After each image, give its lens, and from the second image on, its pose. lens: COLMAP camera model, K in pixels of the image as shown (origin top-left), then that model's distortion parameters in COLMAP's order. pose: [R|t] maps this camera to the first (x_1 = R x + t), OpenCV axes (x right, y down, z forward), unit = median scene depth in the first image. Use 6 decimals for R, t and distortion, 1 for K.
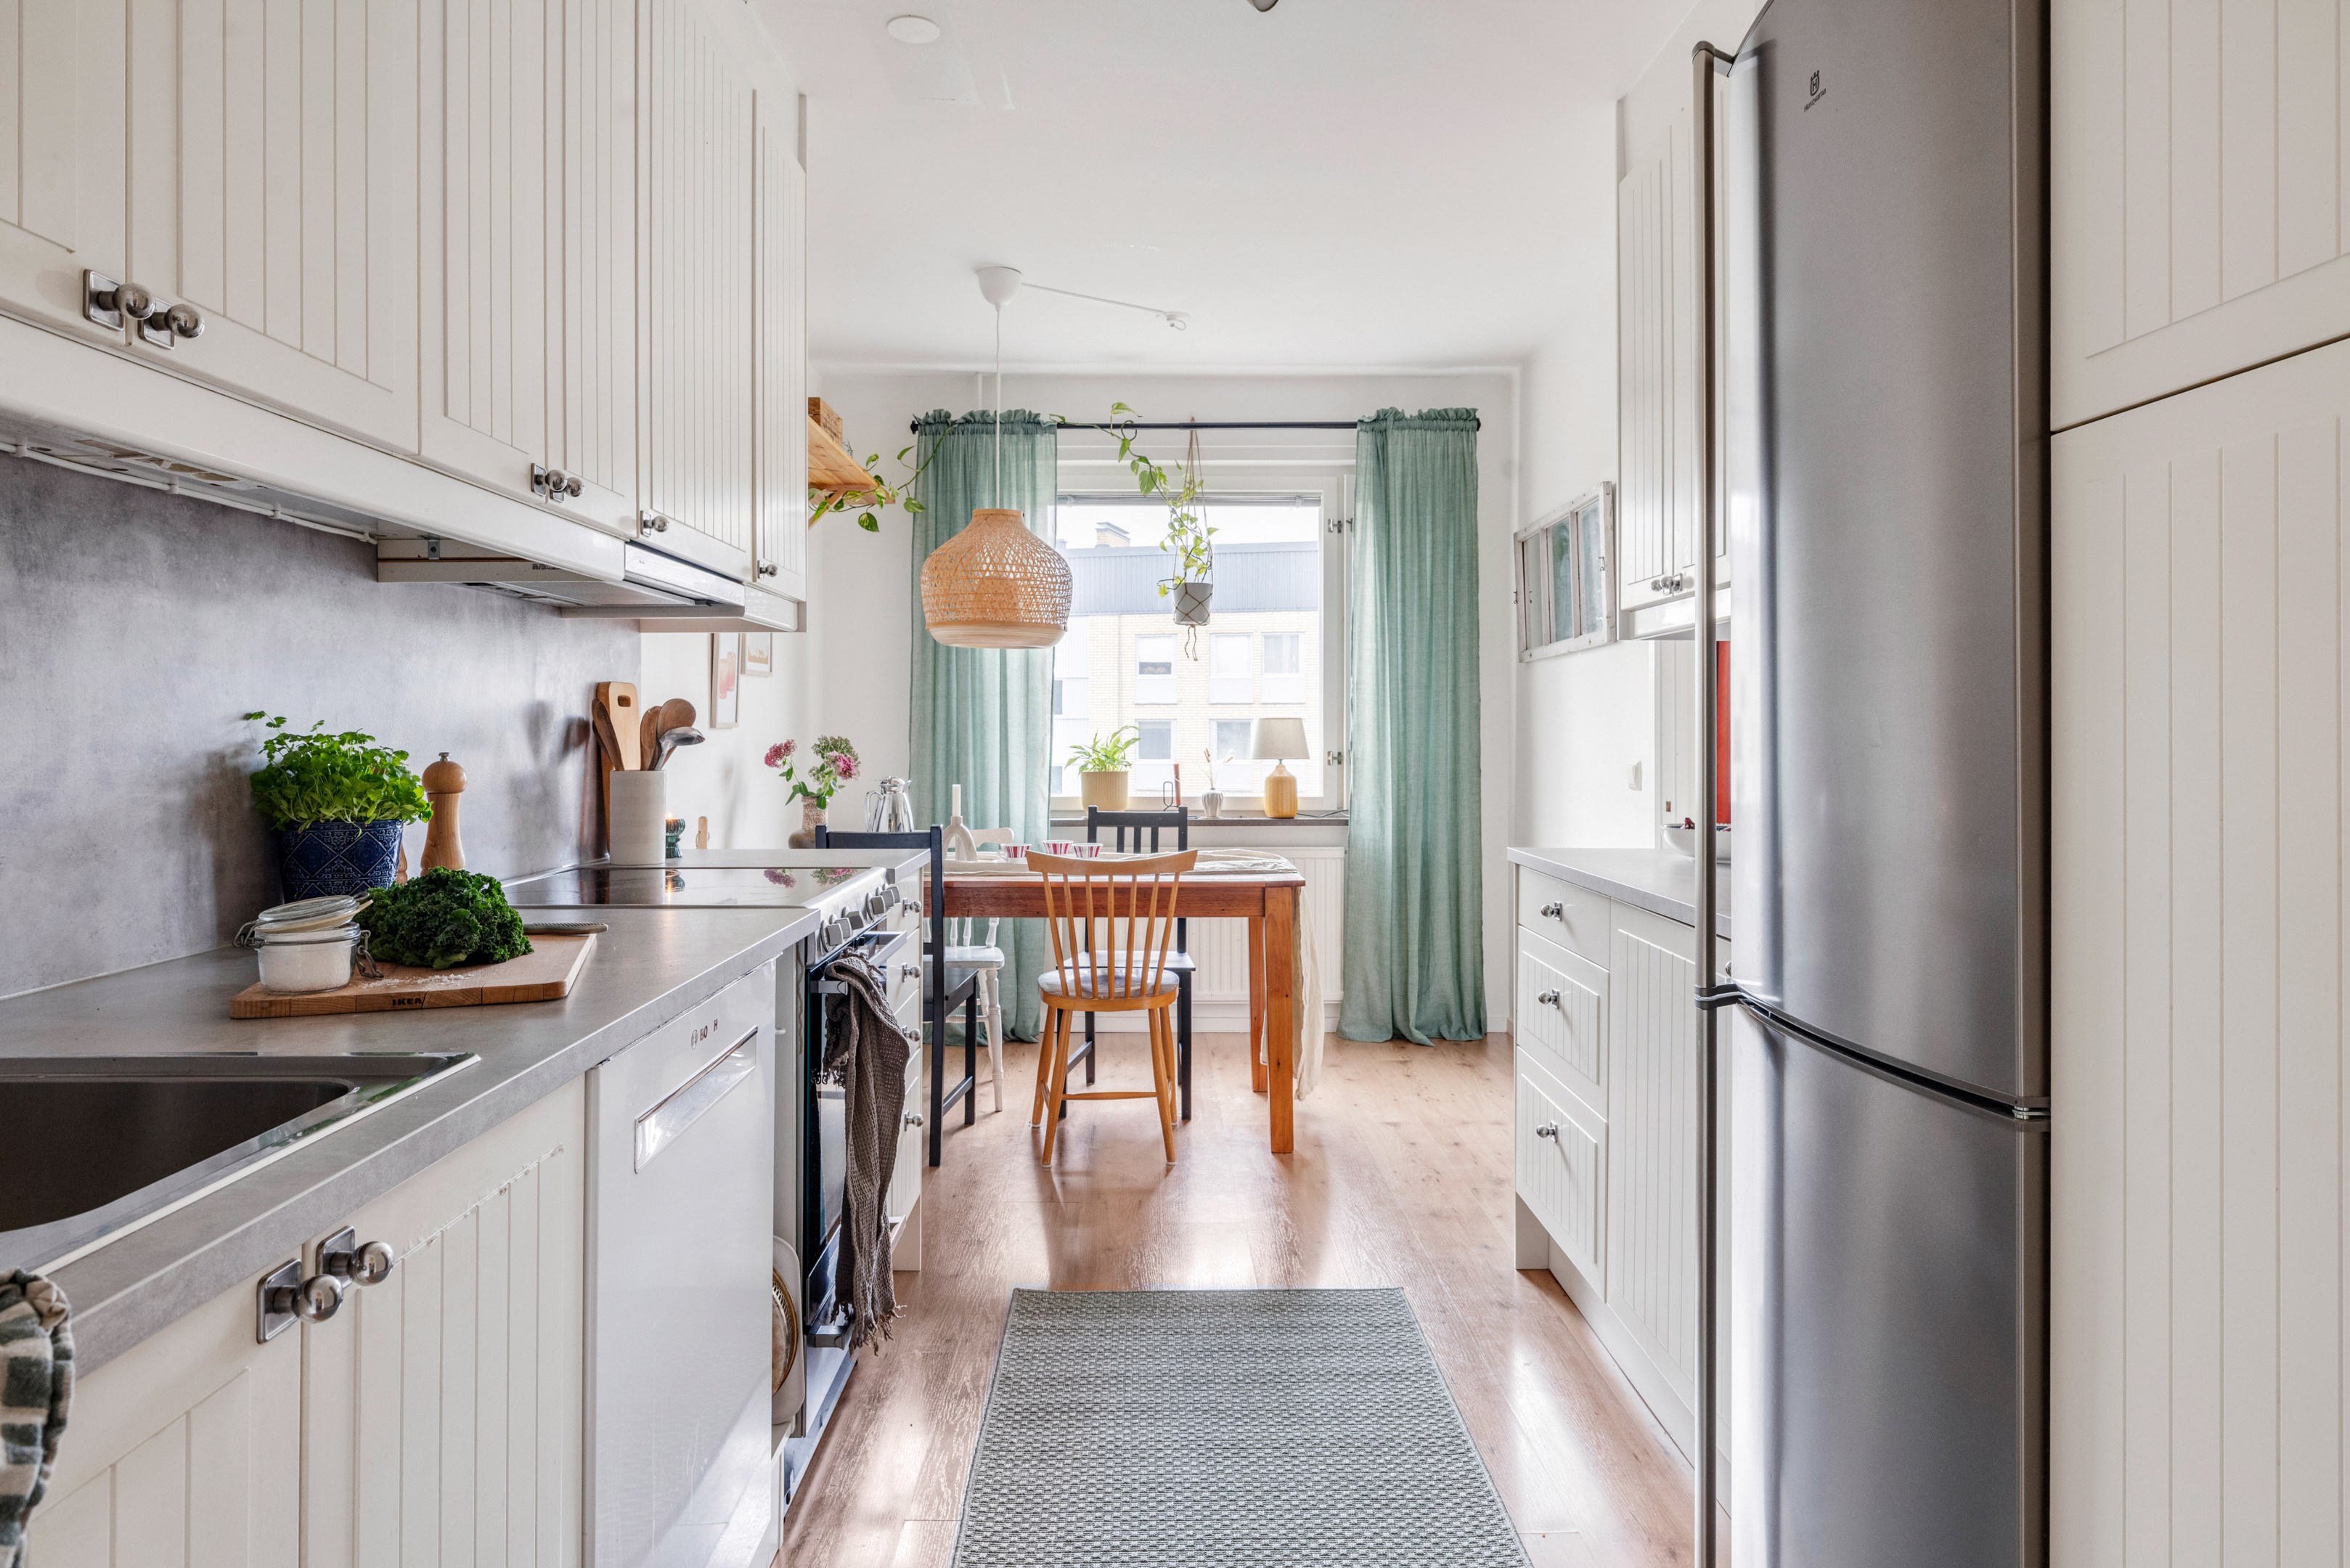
lens RADIAL K [[1398.1, 0, 1171.4], [0, 1398.1, 768.7], [0, 0, 1]] dist [-0.005147, -0.000427]
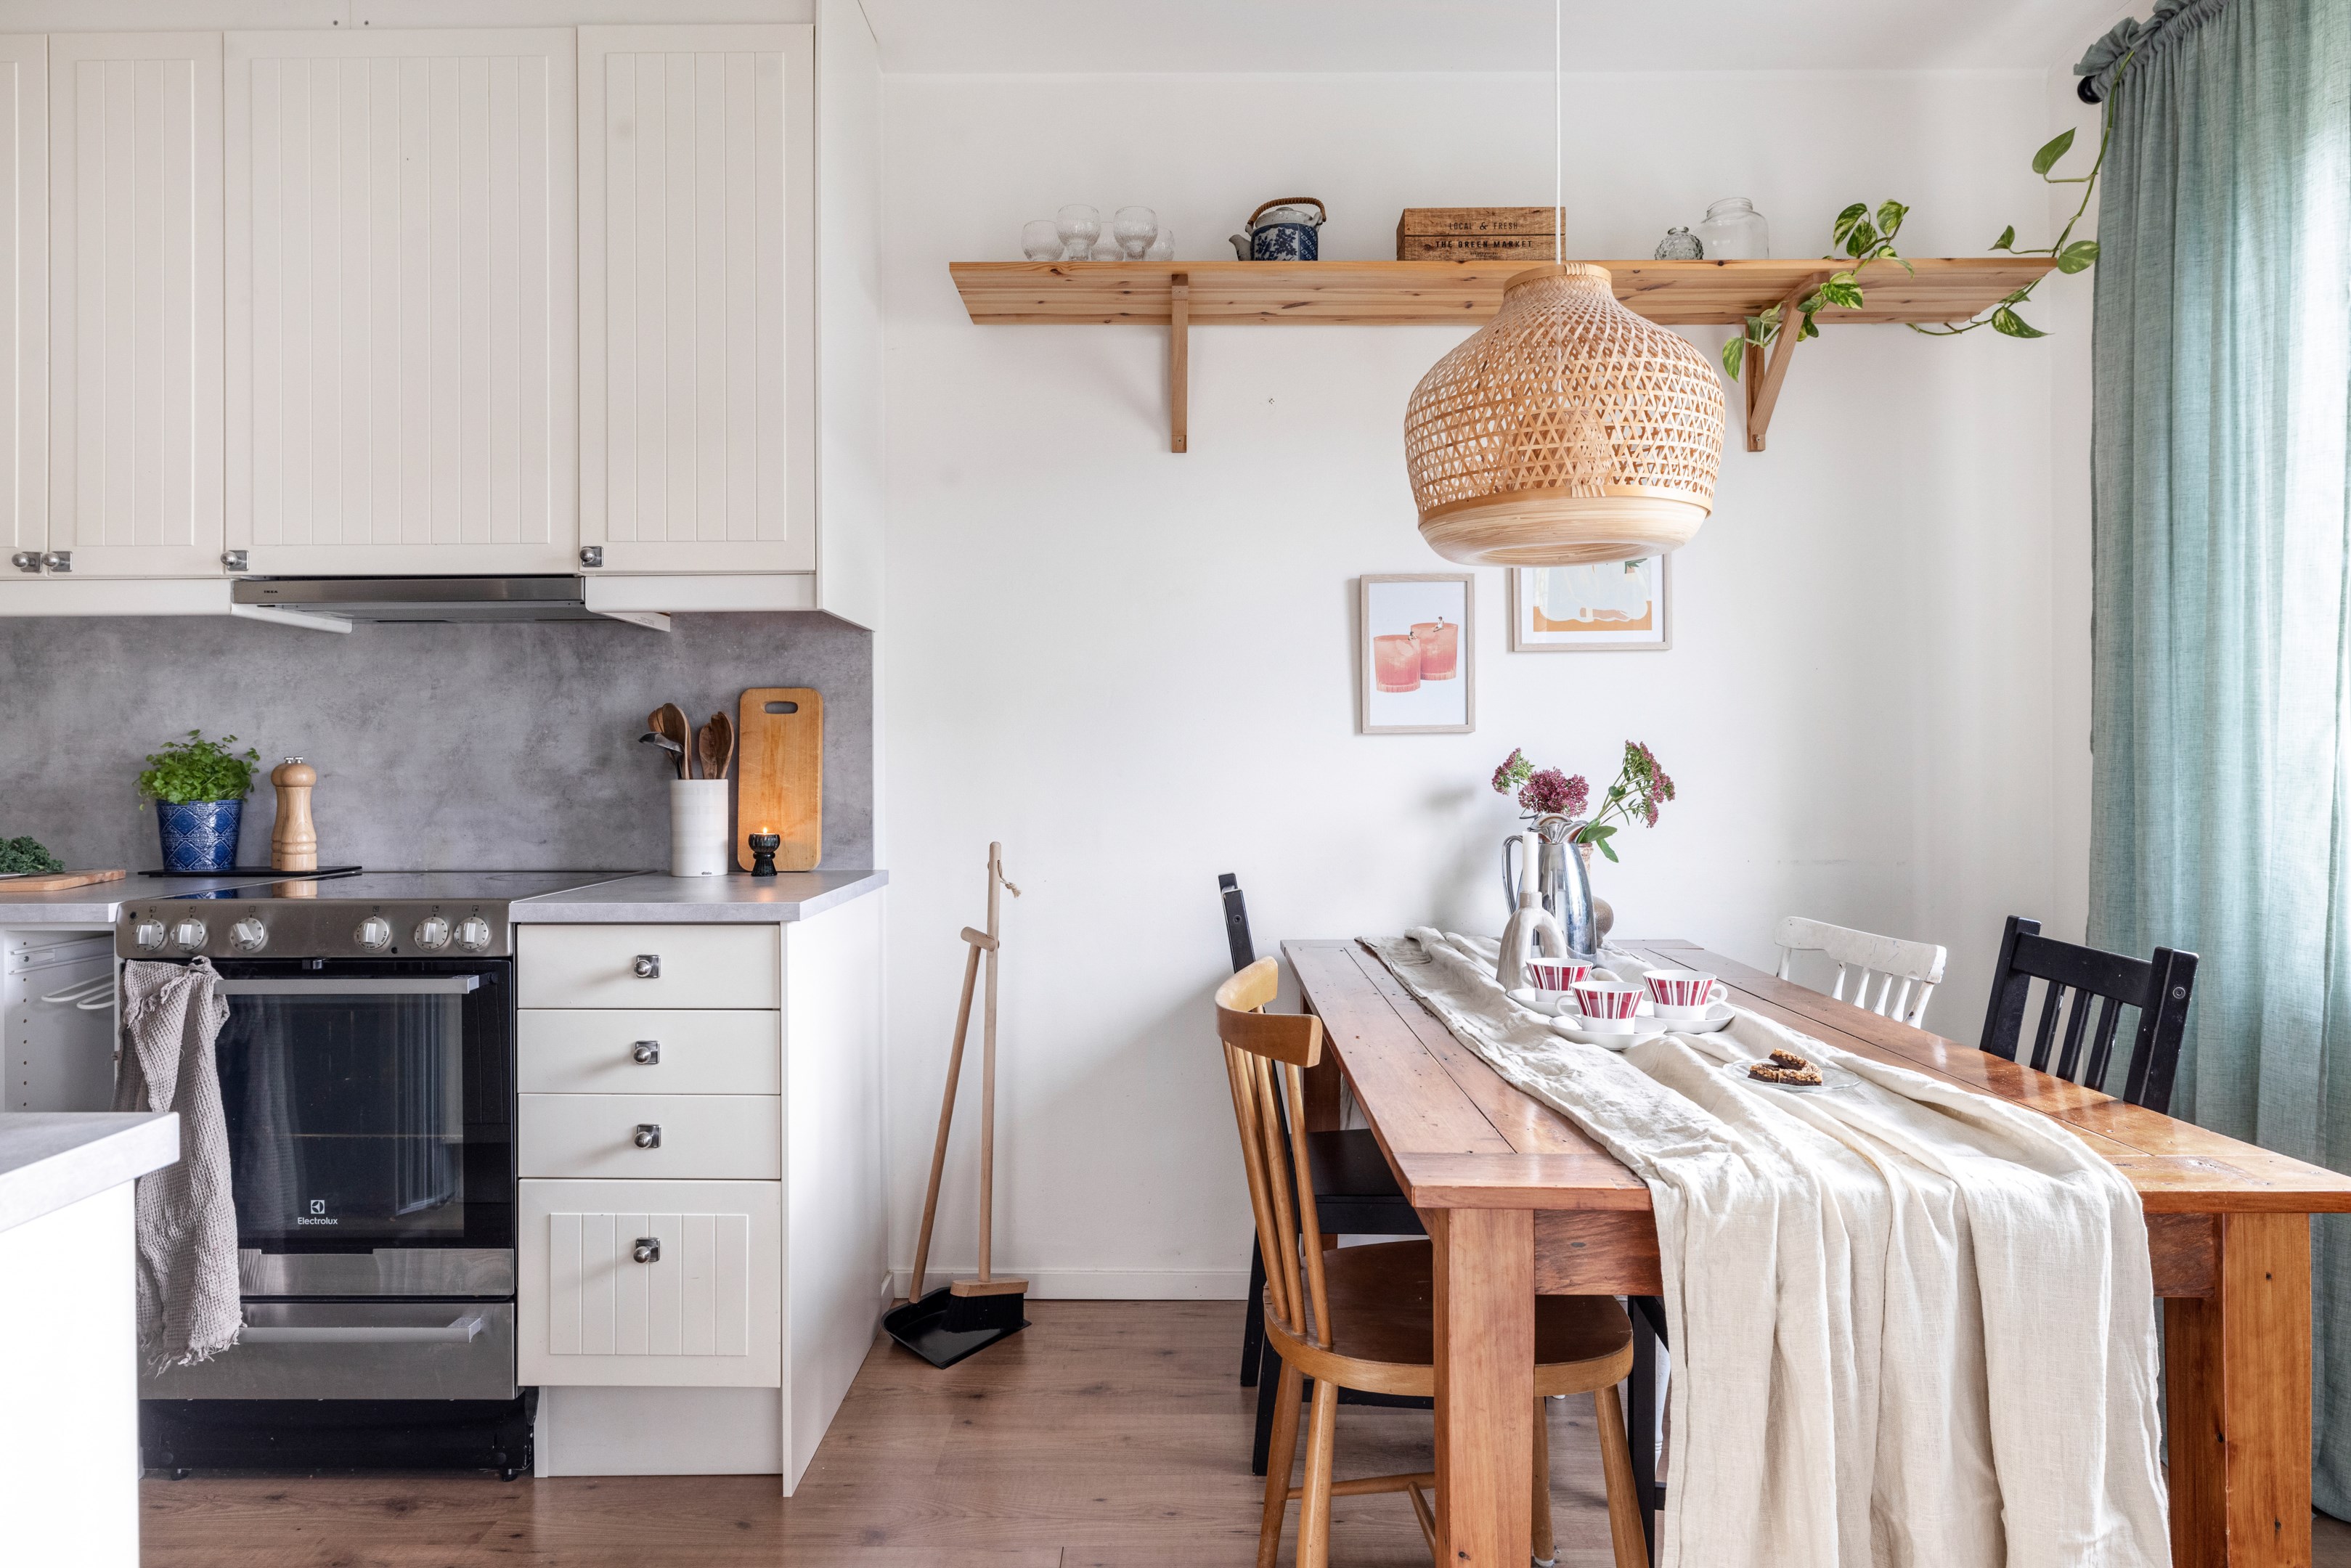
lens RADIAL K [[1398.6, 0, 1160.6], [0, 1398.6, 781.1], [0, 0, 1]] dist [-0.005147, -0.000427]
pose [[-0.032295, 0.009844, -0.999430, 1.011822], [-0.022133, 0.999699, 0.010562, -0.026103], [0.999233, 0.022461, -0.032067, 2.382427]]
